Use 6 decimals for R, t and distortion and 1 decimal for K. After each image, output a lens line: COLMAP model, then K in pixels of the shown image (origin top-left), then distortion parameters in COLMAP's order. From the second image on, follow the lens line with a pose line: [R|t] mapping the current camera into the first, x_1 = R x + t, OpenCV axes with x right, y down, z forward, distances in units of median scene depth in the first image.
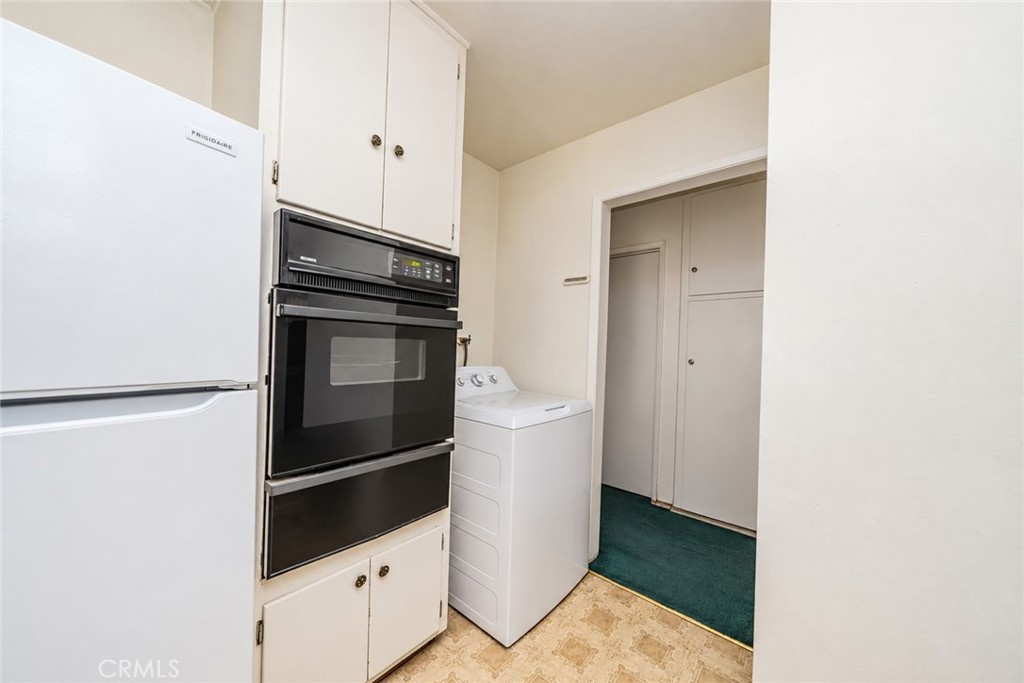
lens RADIAL K [[353.3, 0, 509.3], [0, 353.3, 343.4], [0, 0, 1]] dist [-0.000504, -0.000076]
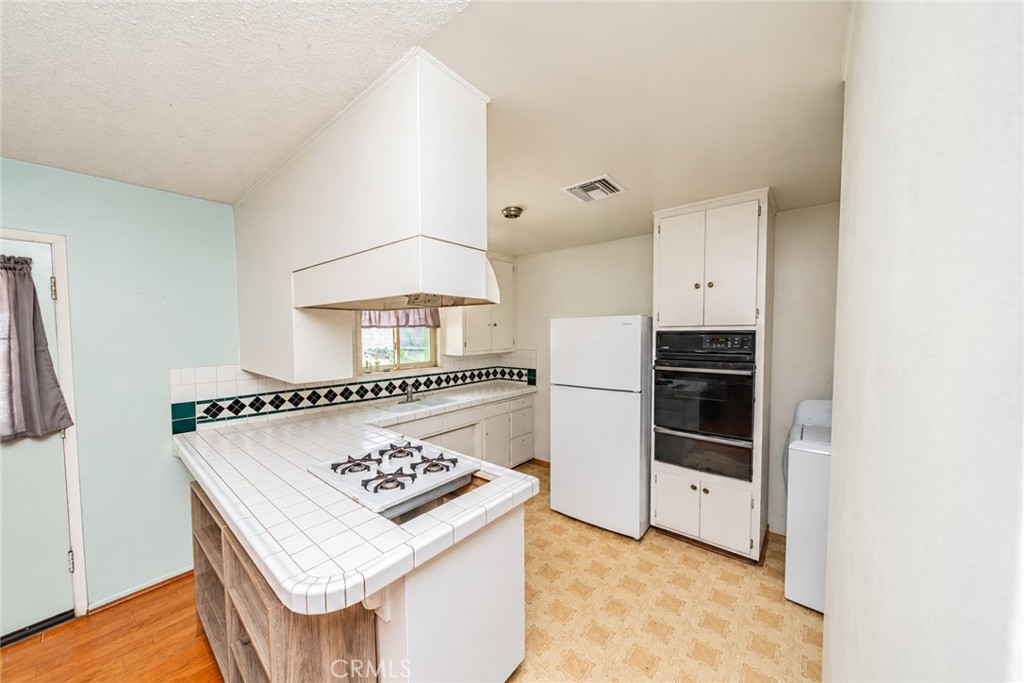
lens RADIAL K [[353.3, 0, 509.3], [0, 353.3, 343.4], [0, 0, 1]] dist [-0.000504, -0.000076]
pose [[0.019949, 0.001666, -0.999800, 1.535777], [0.013254, 0.999910, 0.001931, -0.217305], [0.999713, -0.013290, 0.019925, -0.166079]]
